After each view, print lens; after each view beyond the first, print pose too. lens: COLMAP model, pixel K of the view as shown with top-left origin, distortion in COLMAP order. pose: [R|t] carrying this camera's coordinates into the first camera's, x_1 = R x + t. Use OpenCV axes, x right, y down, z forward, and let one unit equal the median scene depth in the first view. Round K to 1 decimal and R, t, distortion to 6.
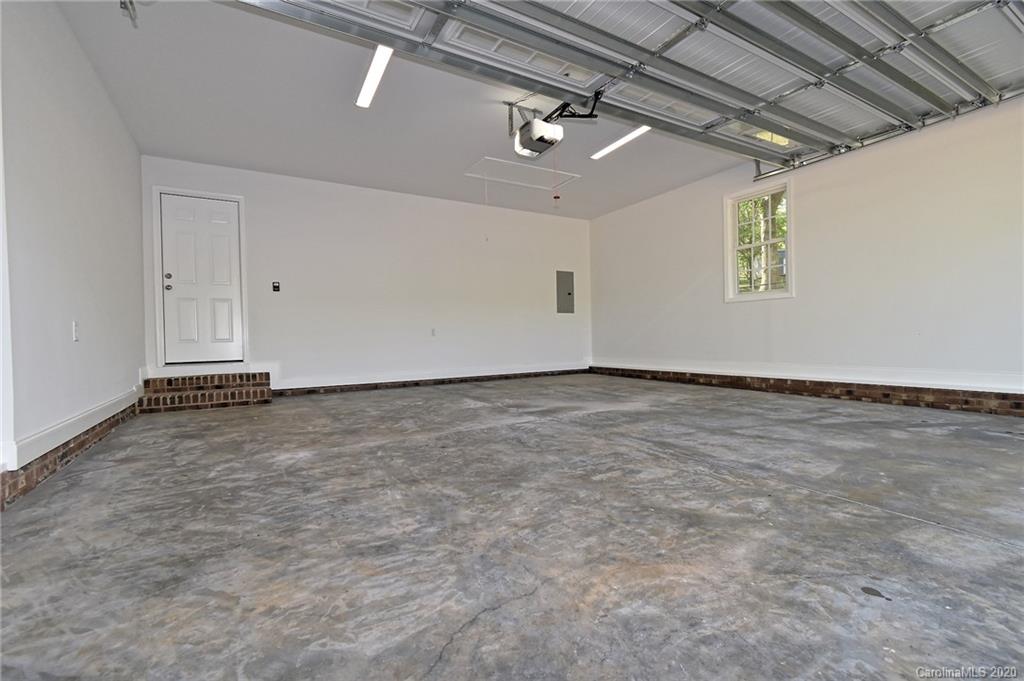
lens RADIAL K [[451.8, 0, 513.9], [0, 451.8, 341.6], [0, 0, 1]] dist [0.009172, -0.003979]
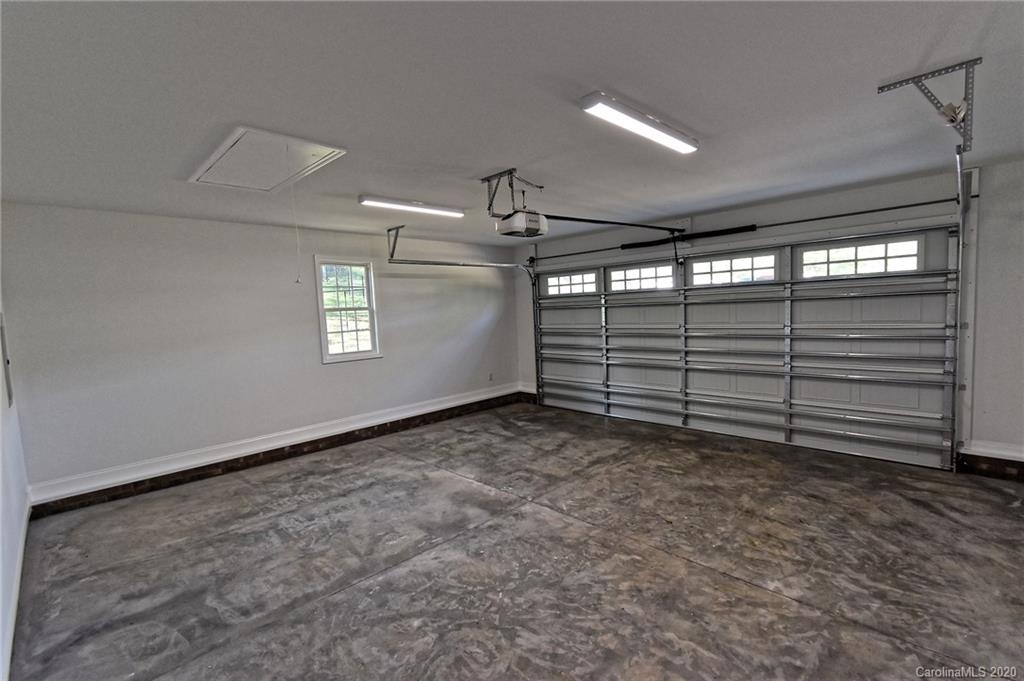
lens RADIAL K [[451.8, 0, 513.9], [0, 451.8, 341.6], [0, 0, 1]] dist [0.009172, -0.003979]
pose [[-0.254110, -0.038002, 0.966429, -1.562385], [0.057294, 0.996882, 0.054265, -0.429757], [-0.965477, 0.069160, -0.251140, 2.197928]]
